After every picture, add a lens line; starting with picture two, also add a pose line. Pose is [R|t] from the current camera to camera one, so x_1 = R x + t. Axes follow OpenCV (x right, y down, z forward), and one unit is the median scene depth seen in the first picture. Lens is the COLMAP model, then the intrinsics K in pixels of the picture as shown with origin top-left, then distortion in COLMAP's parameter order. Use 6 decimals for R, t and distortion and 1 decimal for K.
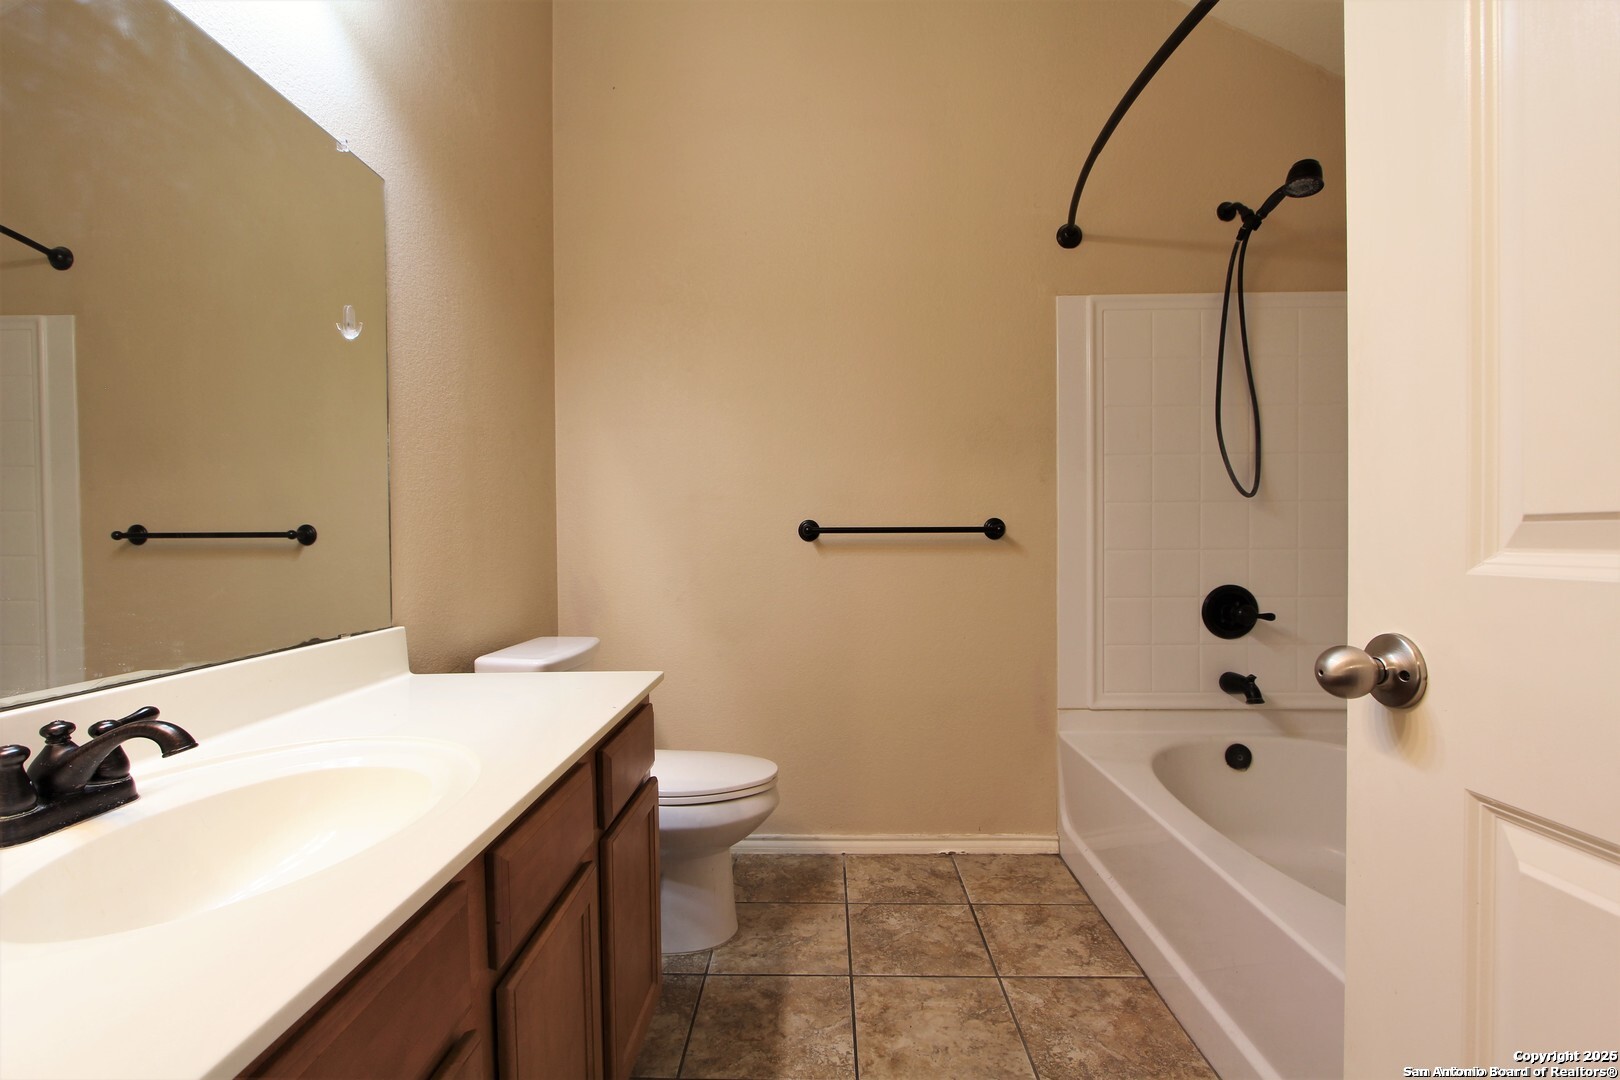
lens RADIAL K [[755.4, 0, 803.5], [0, 755.4, 548.7], [0, 0, 1]] dist [-0.014939, -0.000107]
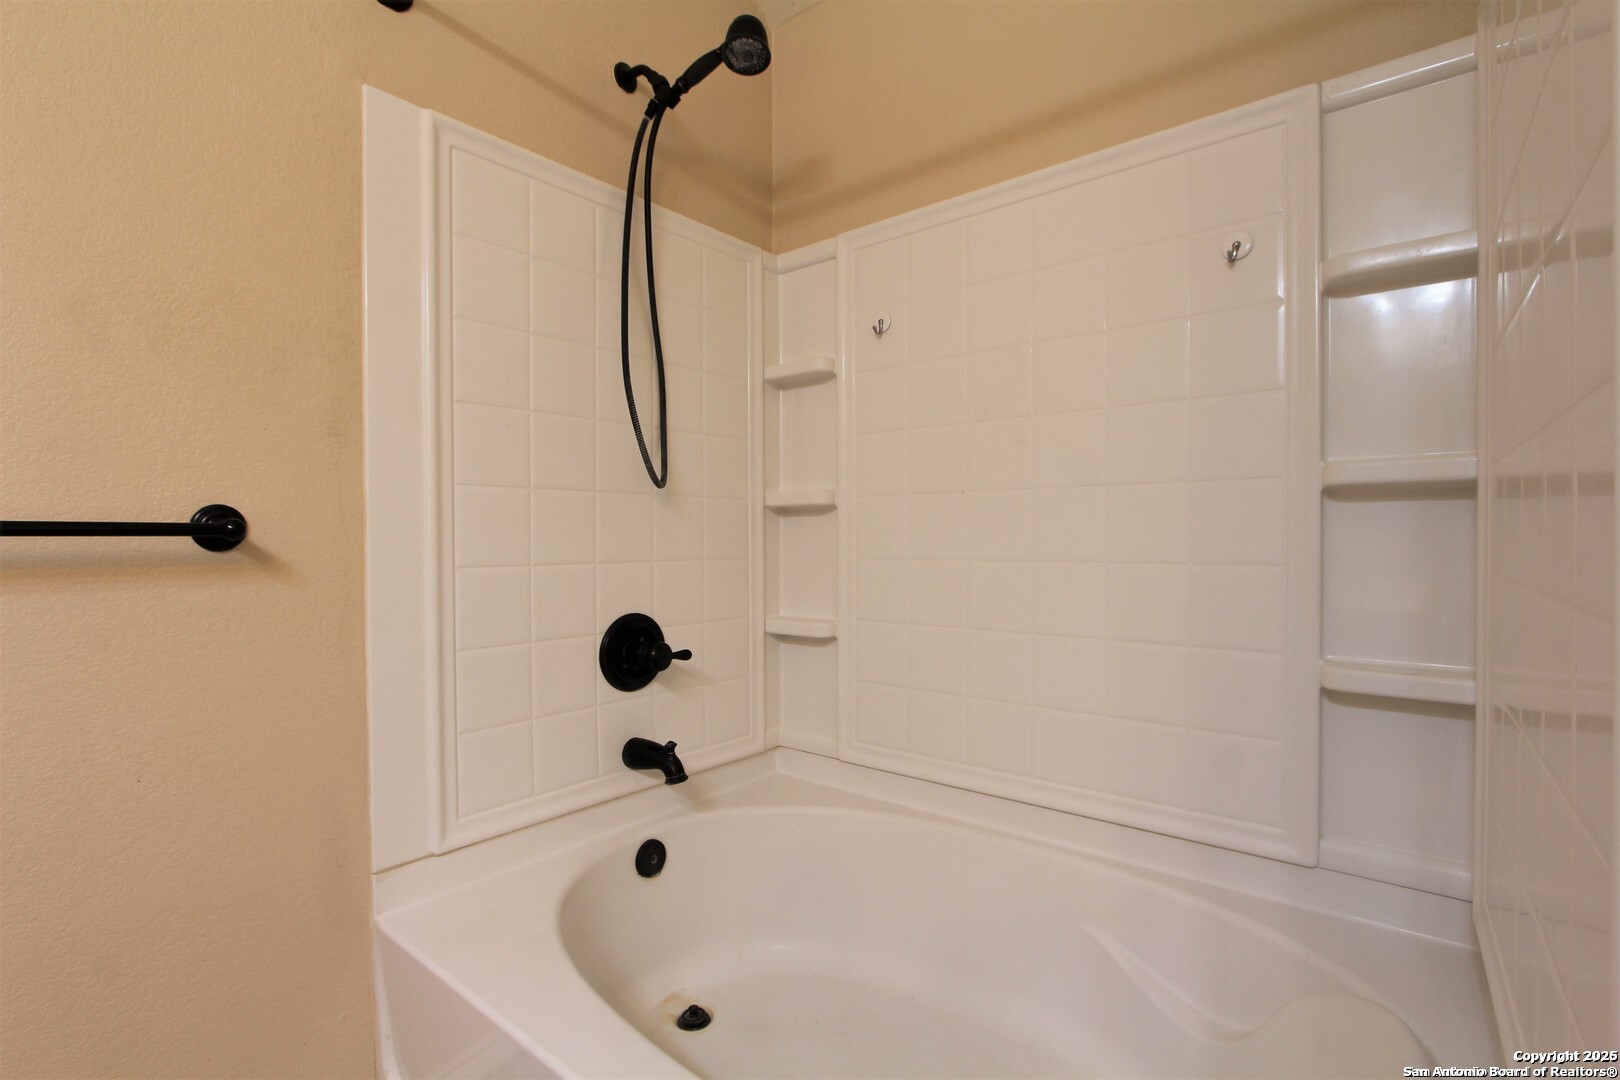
lens RADIAL K [[755.4, 0, 803.5], [0, 755.4, 548.7], [0, 0, 1]] dist [-0.014939, -0.000107]
pose [[0.624031, -0.006953, 0.781368, 0.121404], [0.011084, 0.999939, 0.000046, -0.010111], [-0.781321, 0.008632, 0.624070, 0.447659]]
